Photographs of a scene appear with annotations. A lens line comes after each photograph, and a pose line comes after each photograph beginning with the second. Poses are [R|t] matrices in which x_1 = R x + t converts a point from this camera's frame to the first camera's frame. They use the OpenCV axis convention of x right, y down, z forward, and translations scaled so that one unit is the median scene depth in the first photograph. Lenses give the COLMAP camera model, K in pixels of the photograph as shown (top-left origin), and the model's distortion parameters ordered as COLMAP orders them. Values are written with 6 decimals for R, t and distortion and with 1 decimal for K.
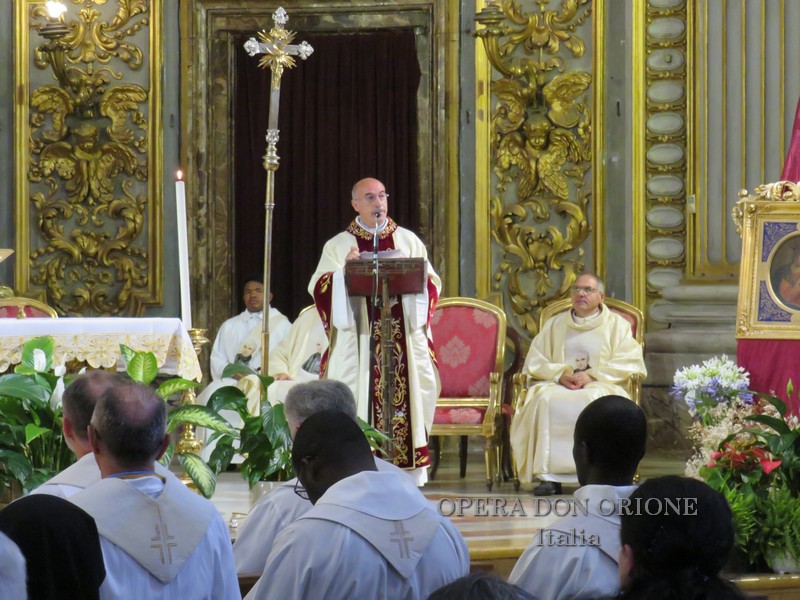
lens RADIAL K [[3631.0, 0, 400.0], [0, 3631.0, 300.0], [0, 0, 1]] dist [0.224414, -0.169266]
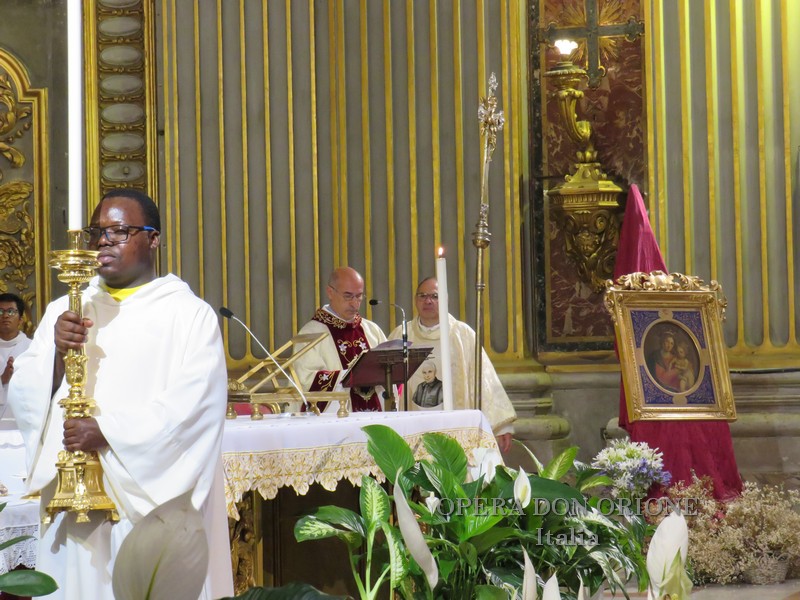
lens RADIAL K [[2512.3, 0, 400.0], [0, 2512.3, 300.0], [0, 0, 1]] dist [0.037254, 0.997665]
pose [[0.804871, 0.001365, 0.593448, -0.293259], [0.022784, 0.999189, -0.033199, -0.001288], [-0.593012, 0.040242, 0.804187, 0.341611]]
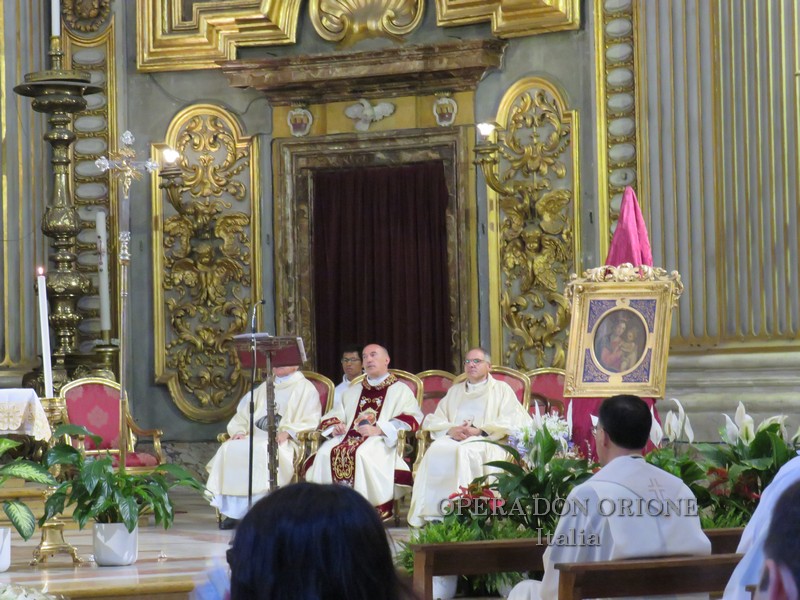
lens RADIAL K [[2557.4, 0, 400.0], [0, 2557.4, 300.0], [0, 0, 1]] dist [0.010913, 0.732698]
pose [[0.987980, -0.026046, -0.152372, 0.126082], [0.020897, 0.999158, -0.035296, 0.005372], [0.153163, 0.031687, 0.987693, 0.117707]]
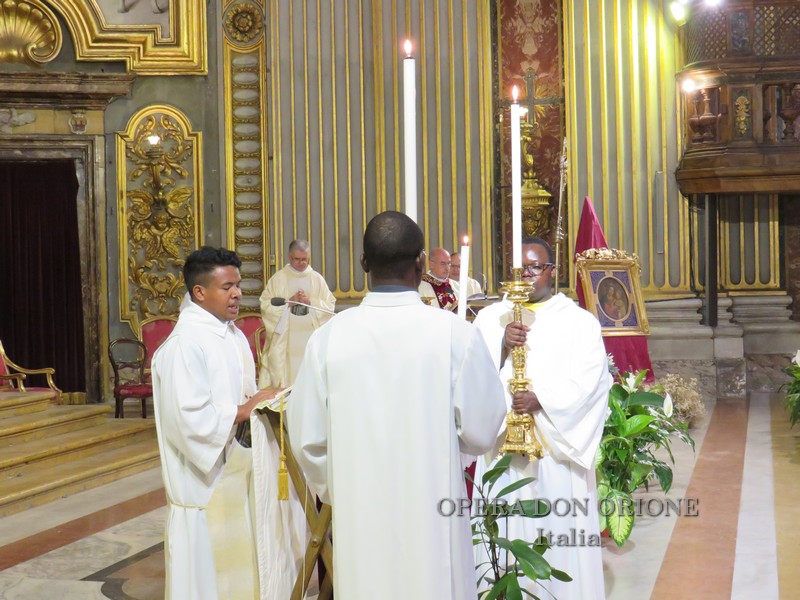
lens RADIAL K [[1395.9, 0, 400.0], [0, 1395.9, 300.0], [0, 0, 1]] dist [-0.120673, 0.090555]
pose [[0.747482, -0.028818, 0.663656, -0.323547], [0.023373, 0.999581, 0.017080, -0.016060], [-0.663870, 0.002745, 0.747843, 0.413731]]
